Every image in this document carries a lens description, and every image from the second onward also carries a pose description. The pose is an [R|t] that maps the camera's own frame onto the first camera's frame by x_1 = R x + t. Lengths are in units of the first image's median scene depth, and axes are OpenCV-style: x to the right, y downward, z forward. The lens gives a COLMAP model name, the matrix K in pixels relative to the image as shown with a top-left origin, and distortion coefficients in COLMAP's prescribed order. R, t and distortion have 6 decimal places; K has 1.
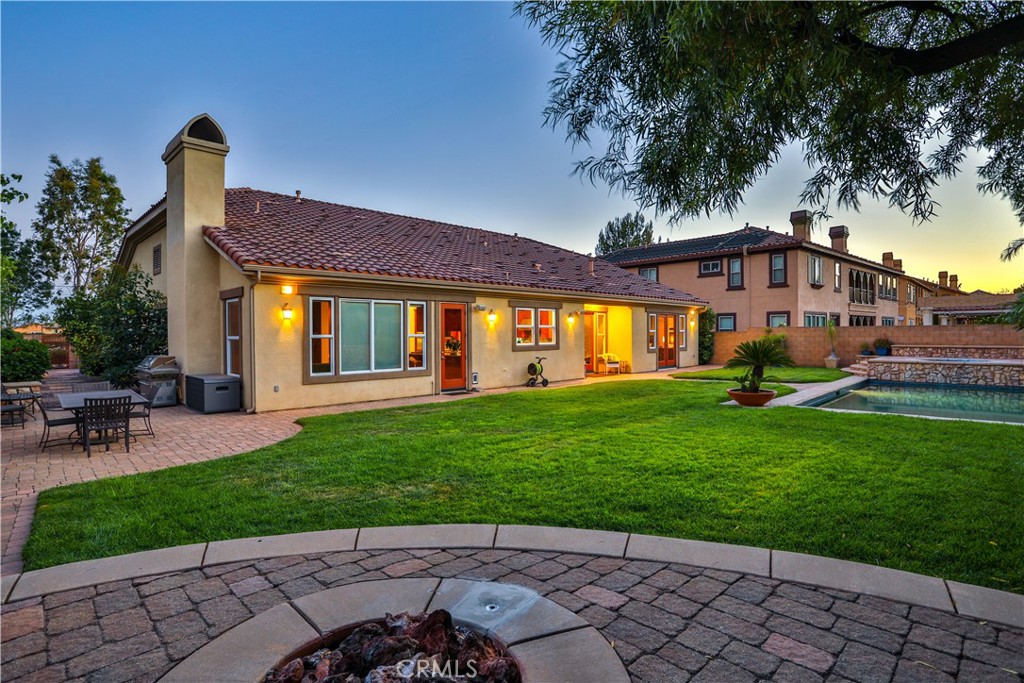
lens RADIAL K [[523.4, 0, 503.3], [0, 523.4, 339.5], [0, 0, 1]] dist [-0.059663, 0.021979]
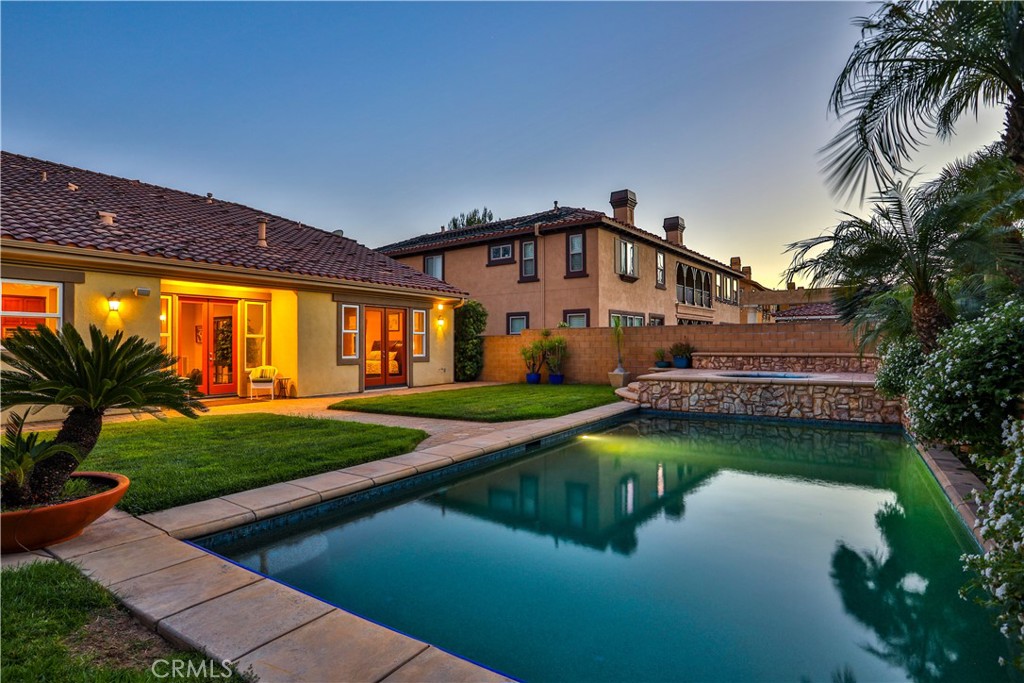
lens RADIAL K [[523.4, 0, 506.3], [0, 523.4, 344.2], [0, 0, 1]] dist [-0.059663, 0.021979]
pose [[0.981082, 0.002287, 0.193580, 0.289791], [0.000645, 0.999886, -0.015081, 0.007409], [-0.193592, 0.014920, 0.980969, 0.275291]]
